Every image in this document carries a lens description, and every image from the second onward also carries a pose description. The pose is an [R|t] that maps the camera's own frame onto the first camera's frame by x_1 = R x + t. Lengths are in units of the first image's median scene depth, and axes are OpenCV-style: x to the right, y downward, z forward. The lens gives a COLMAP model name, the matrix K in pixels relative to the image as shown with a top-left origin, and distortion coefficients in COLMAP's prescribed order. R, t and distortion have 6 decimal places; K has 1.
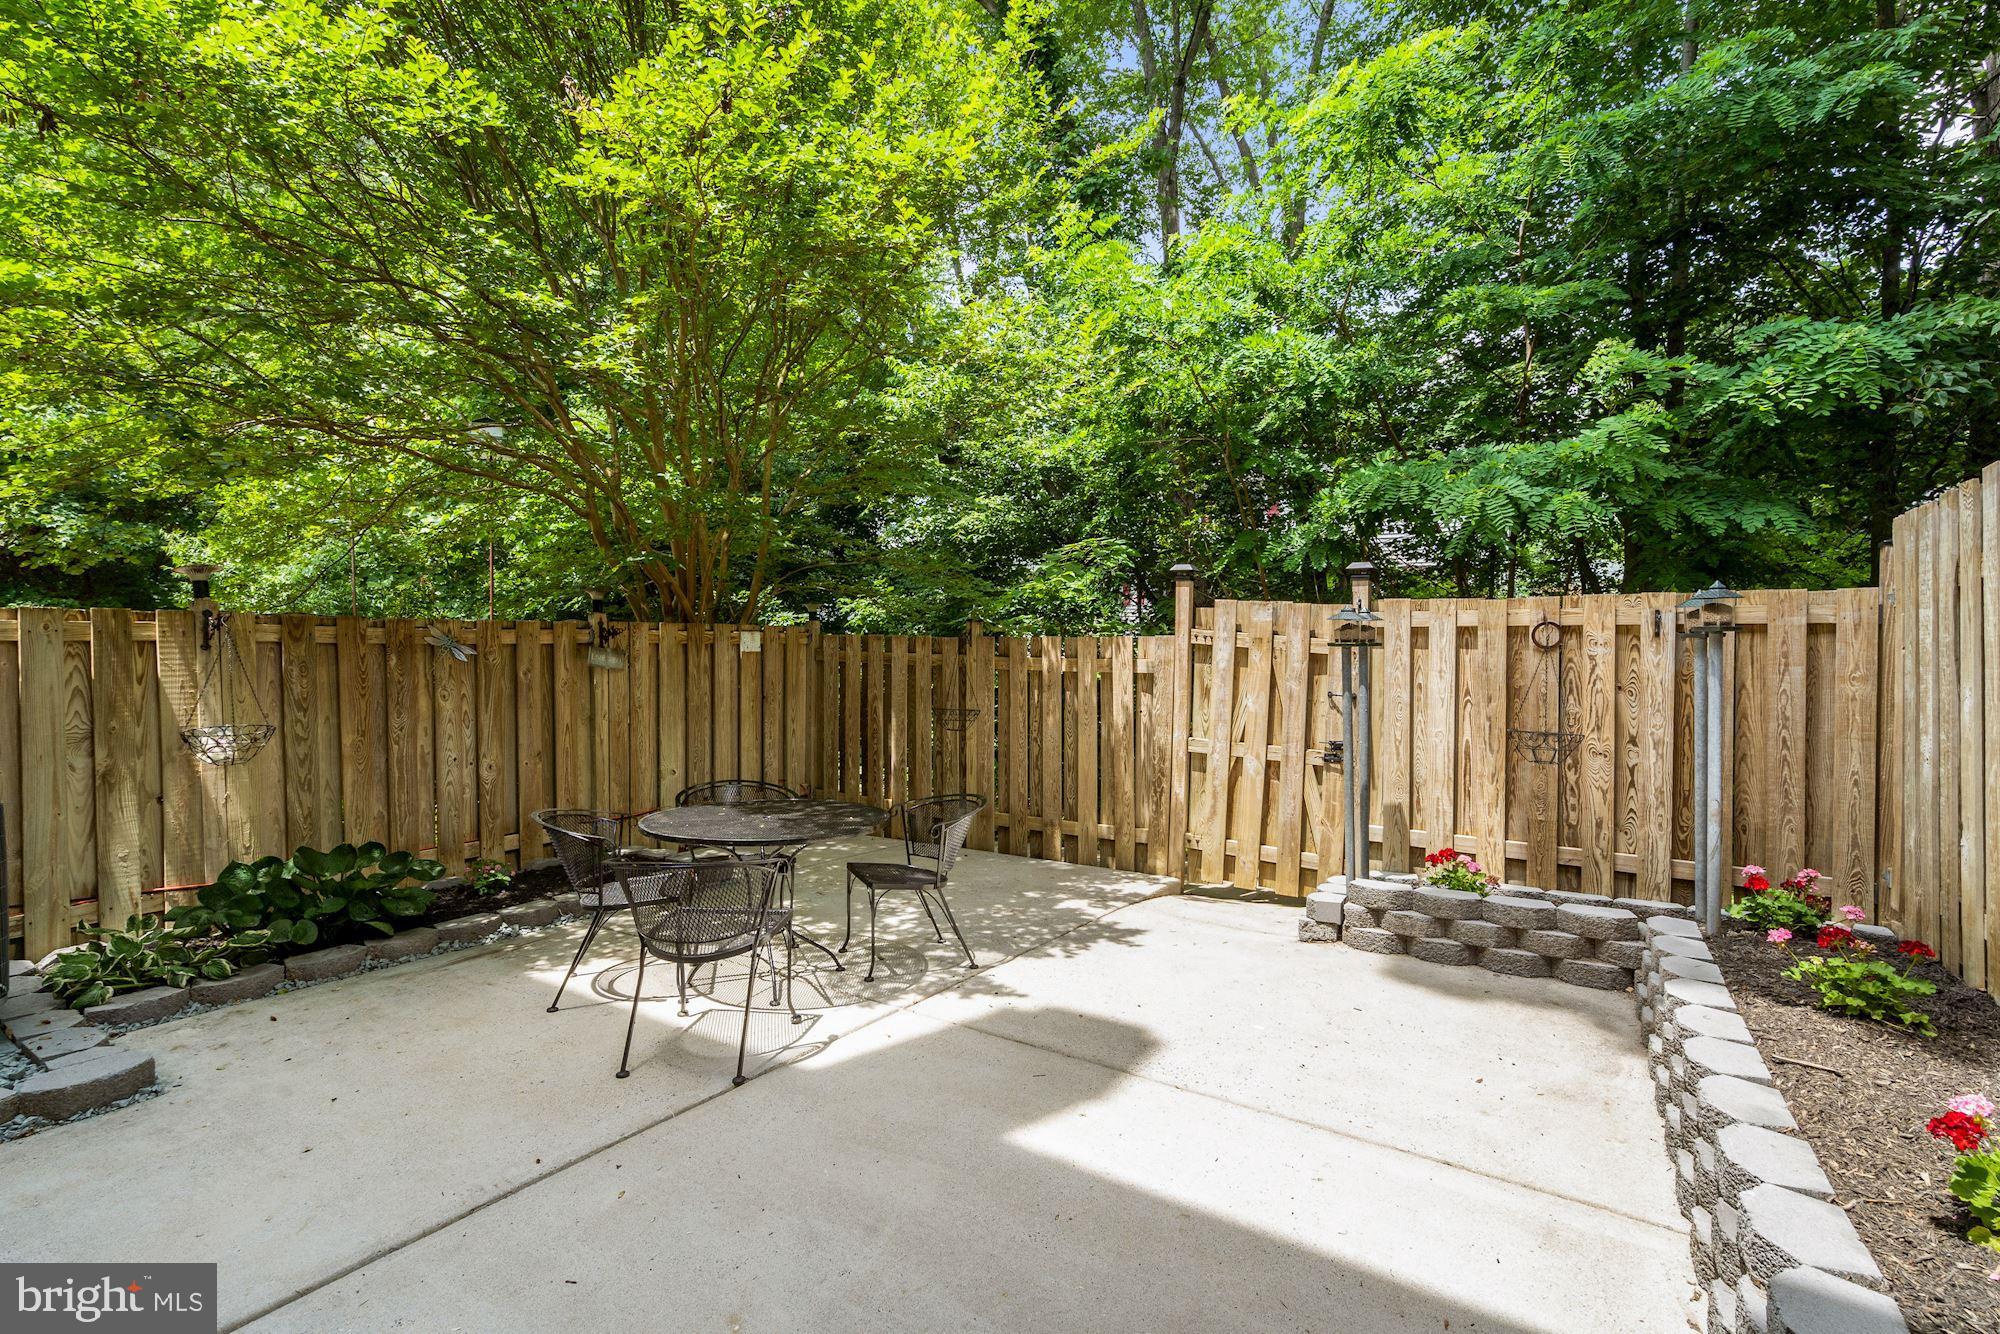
lens RADIAL K [[931.9, 0, 1003.2], [0, 931.9, 654.9], [0, 0, 1]] dist [-0.060023, 0.023582]
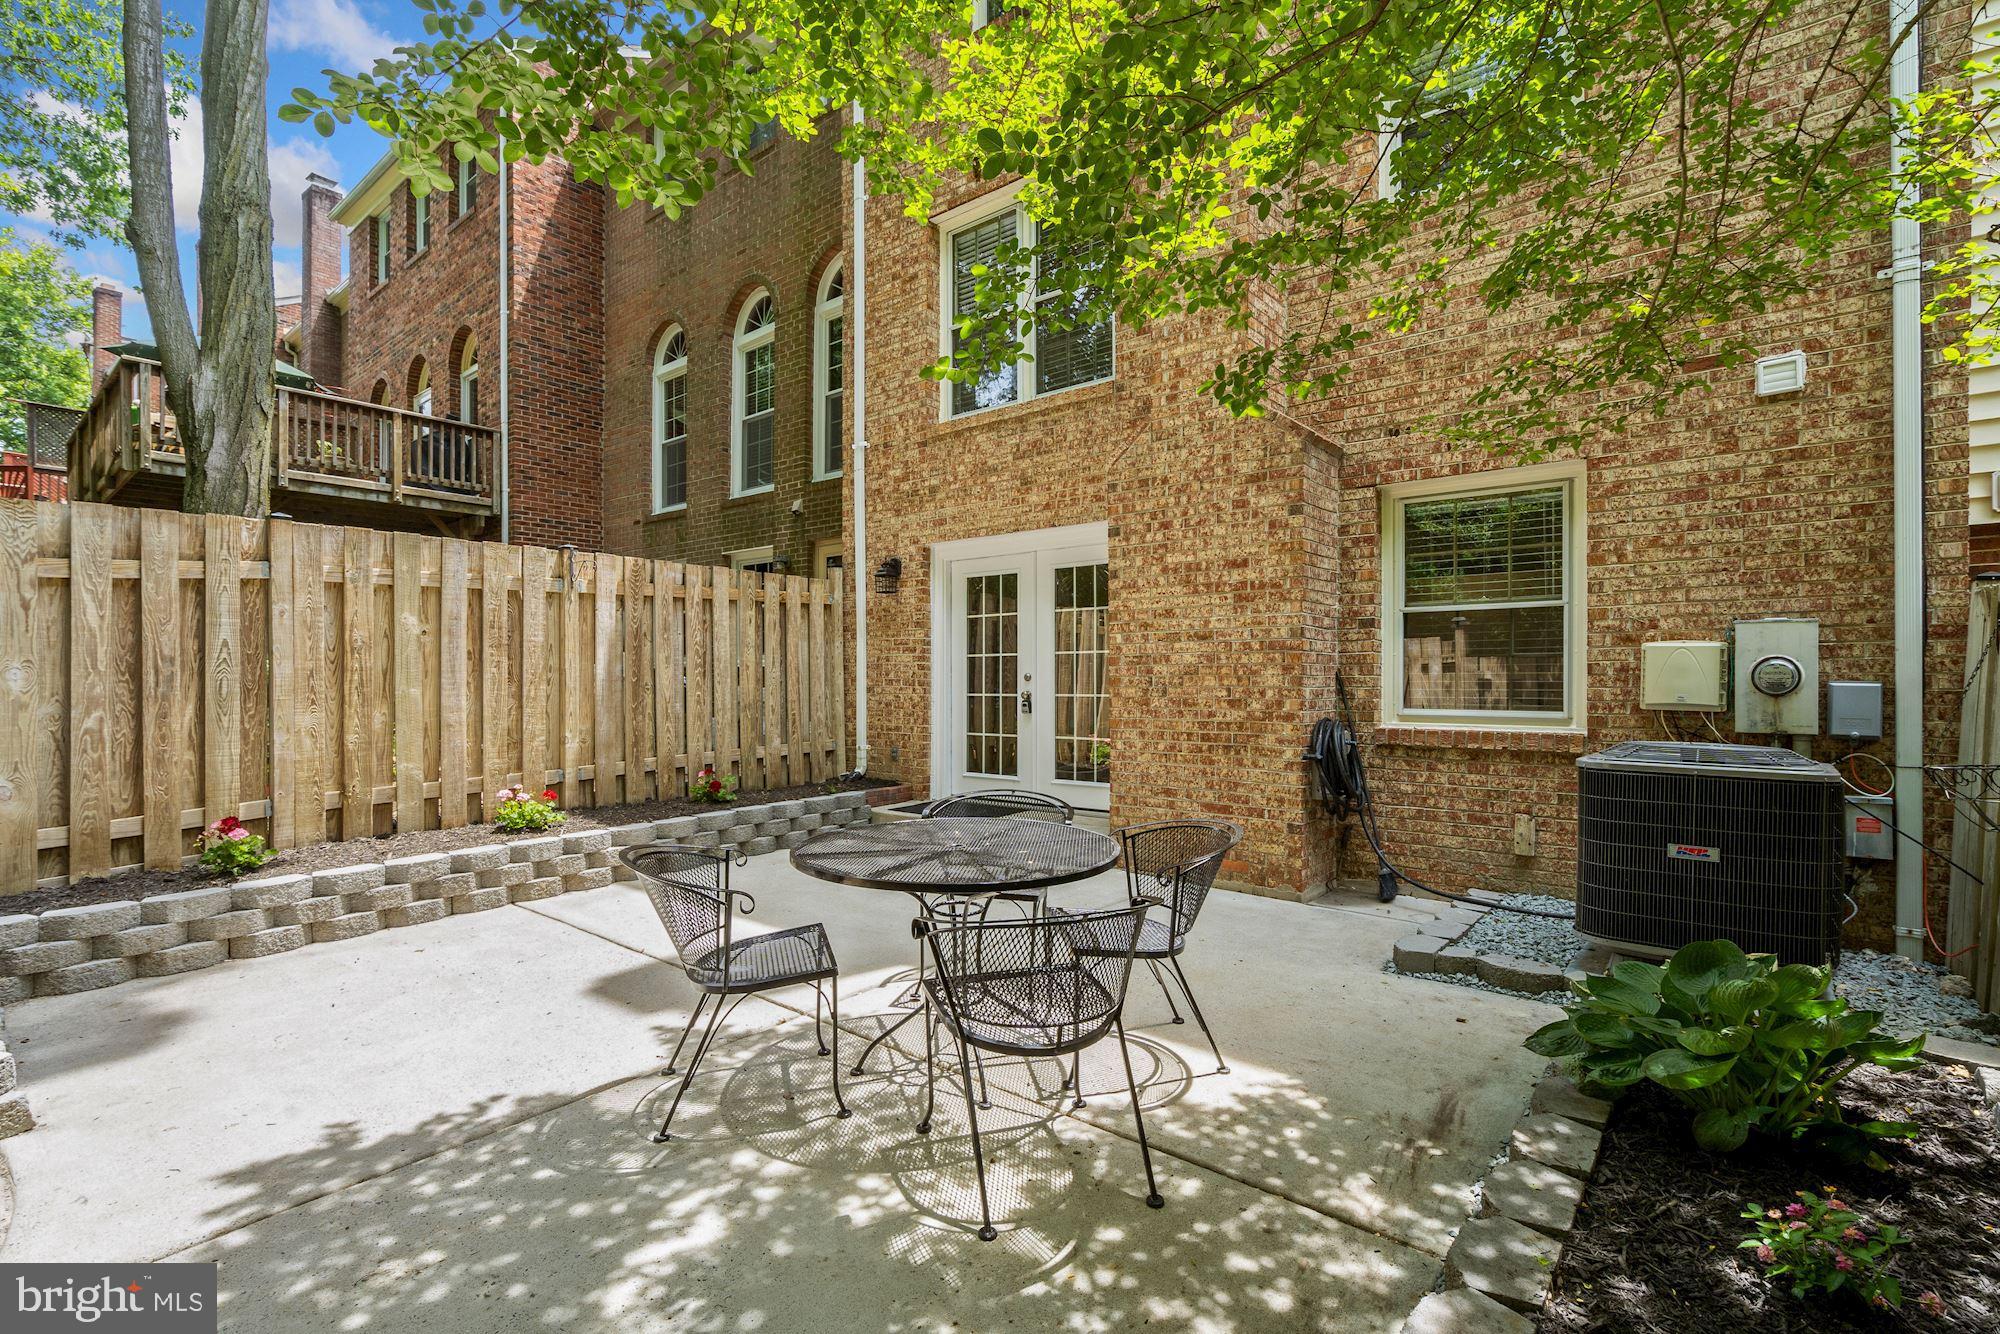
lens RADIAL K [[931.9, 0, 1003.2], [0, 931.9, 654.9], [0, 0, 1]] dist [-0.060023, 0.023582]
pose [[-0.994071, -0.007373, 0.108480, -0.329063], [-0.009305, 0.999807, -0.017319, 0.030121], [-0.108331, -0.018226, -0.993948, 1.542871]]
